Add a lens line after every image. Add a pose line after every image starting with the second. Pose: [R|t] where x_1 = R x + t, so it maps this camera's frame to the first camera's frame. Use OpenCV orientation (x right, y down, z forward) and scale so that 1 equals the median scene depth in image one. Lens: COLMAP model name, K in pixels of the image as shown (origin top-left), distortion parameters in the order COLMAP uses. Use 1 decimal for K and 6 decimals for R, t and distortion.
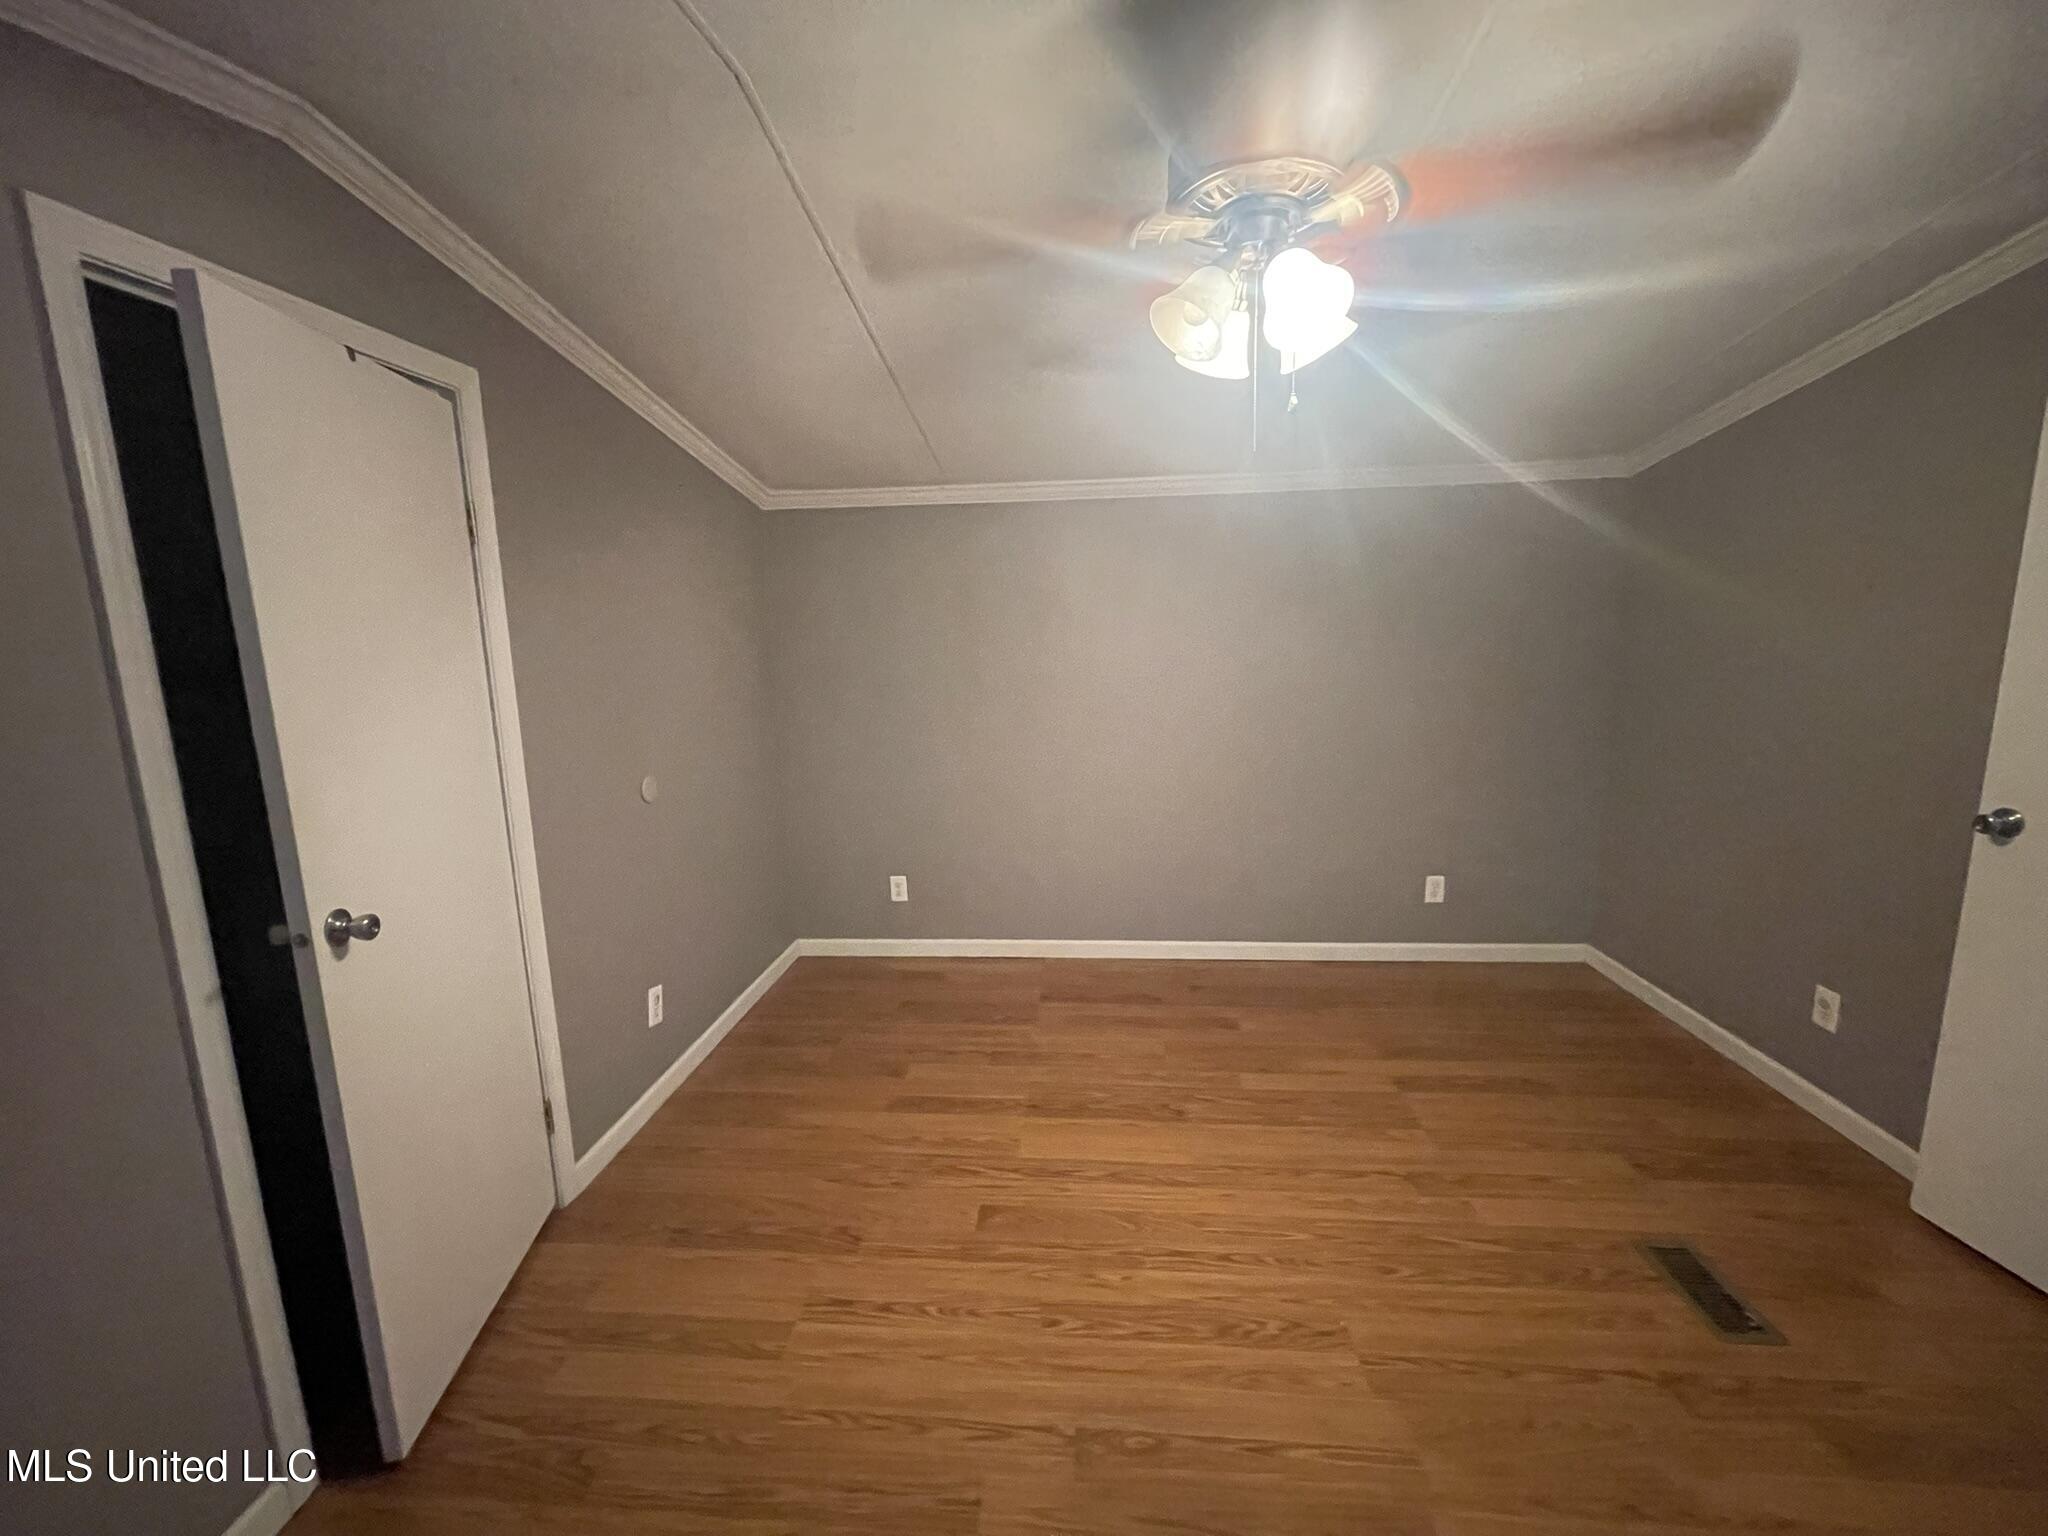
lens RADIAL K [[829.9, 0, 1017.5], [0, 829.9, 768.5], [0, 0, 1]] dist [-0.000605, -0.001095]
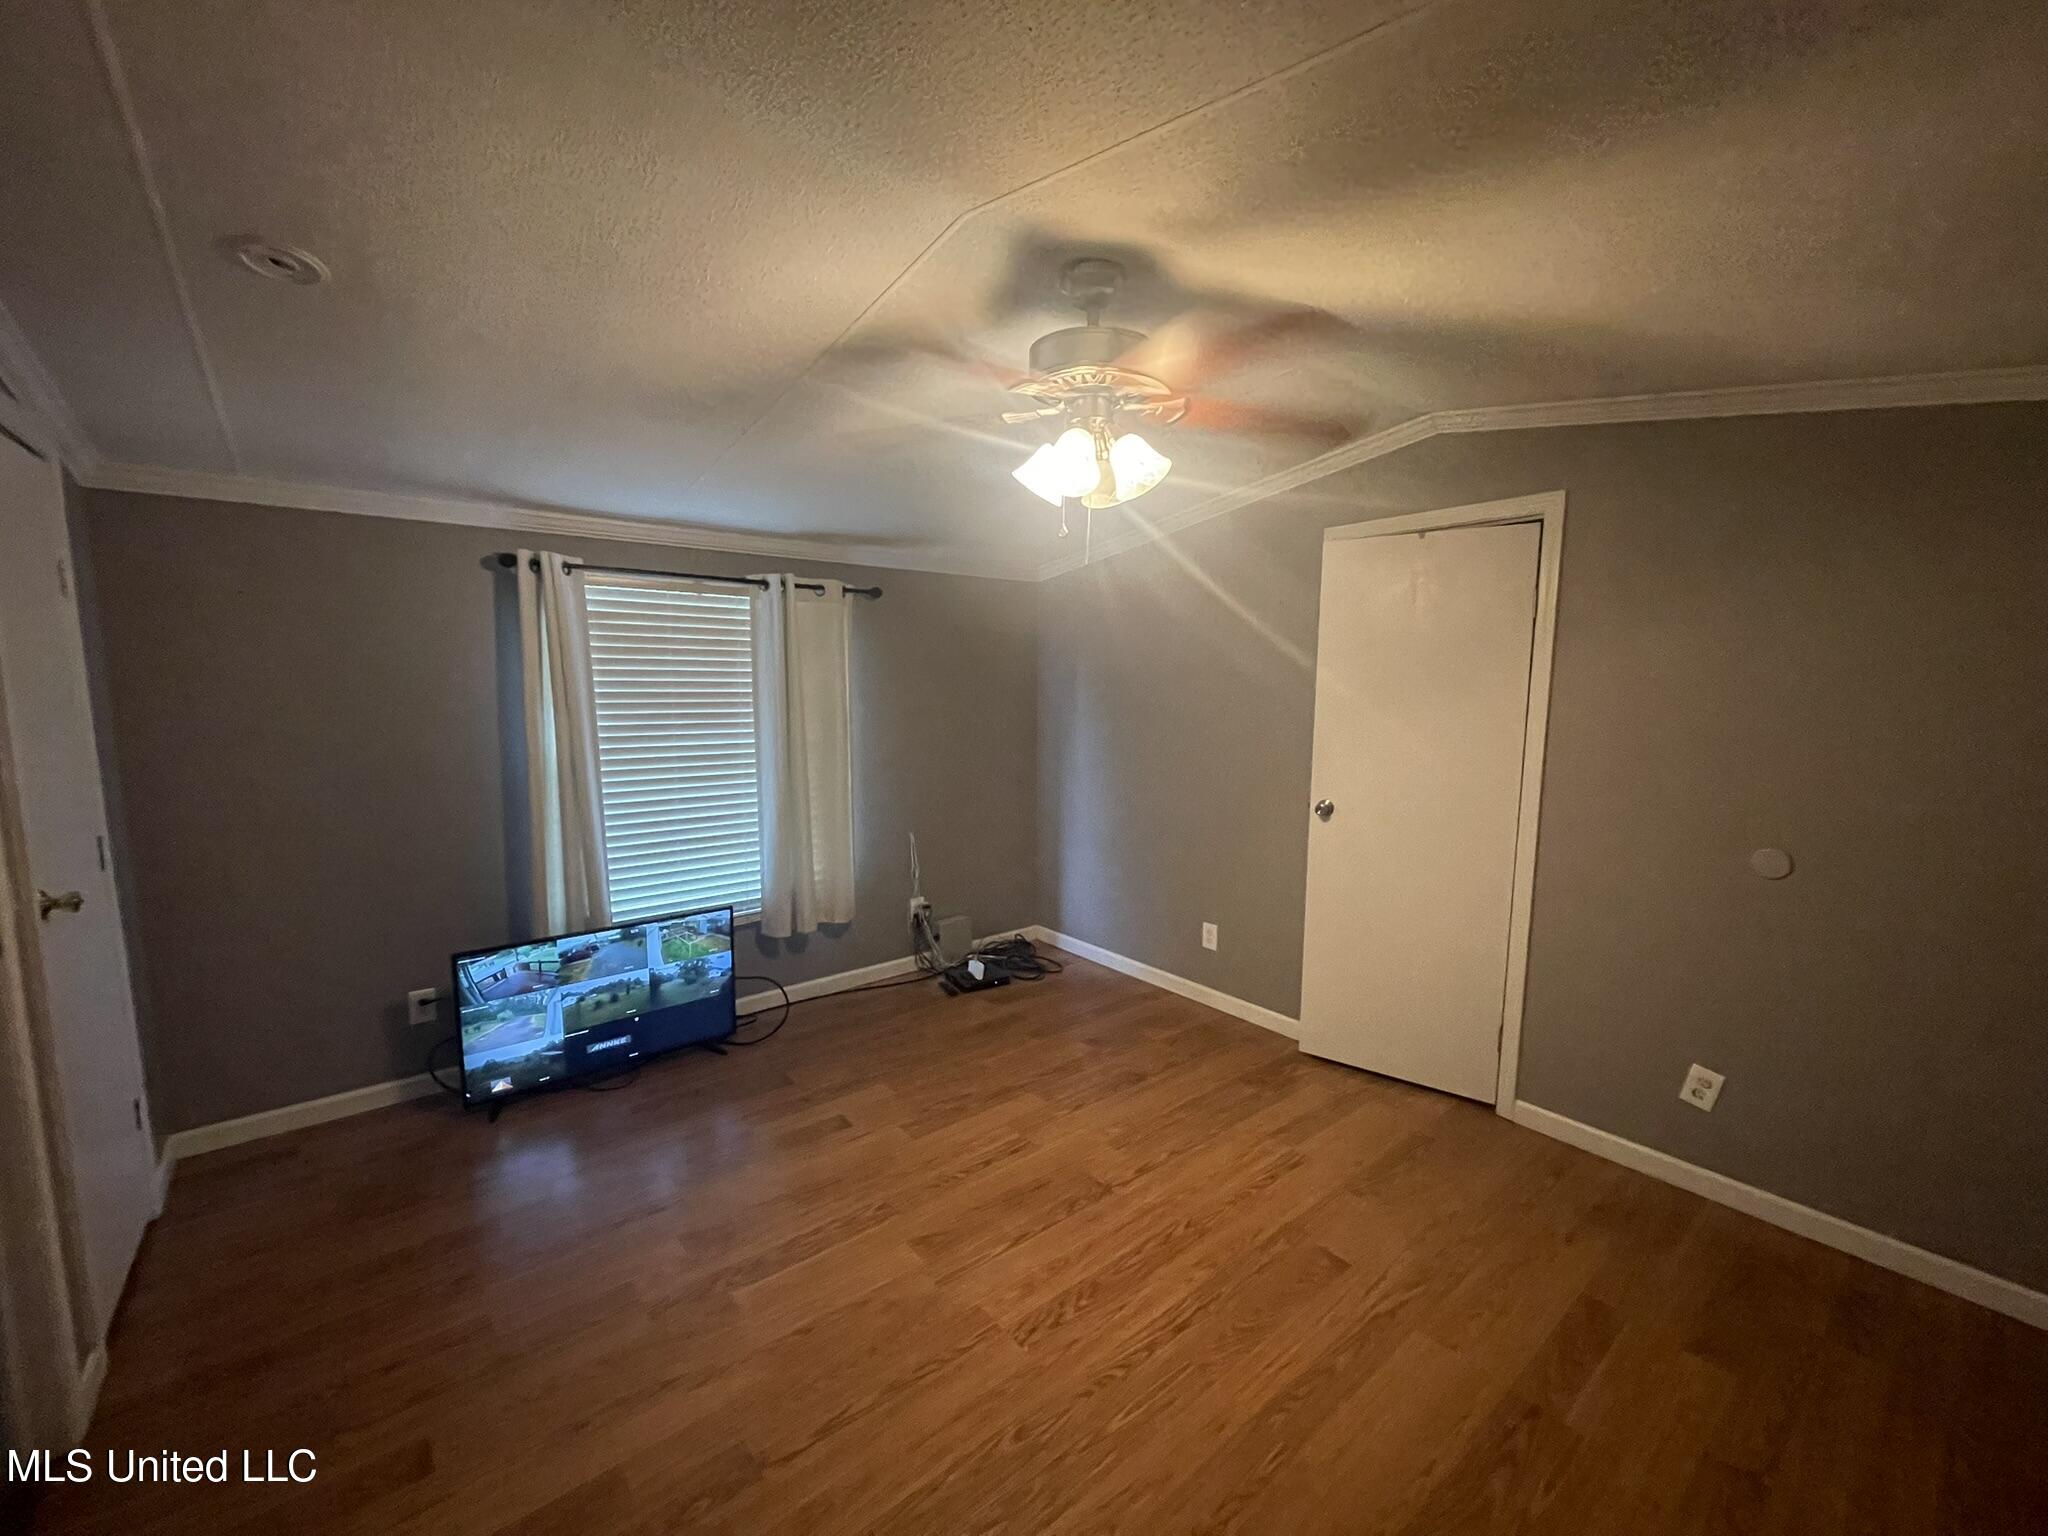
lens RADIAL K [[829.9, 0, 1030.9], [0, 829.9, 773.3], [0, 0, 1]] dist [-0.000605, -0.001095]
pose [[-0.711555, 0.092337, -0.696537, 1.055311], [-0.098422, 0.968455, 0.228928, -0.284872], [0.695703, 0.231449, -0.680021, 1.551973]]
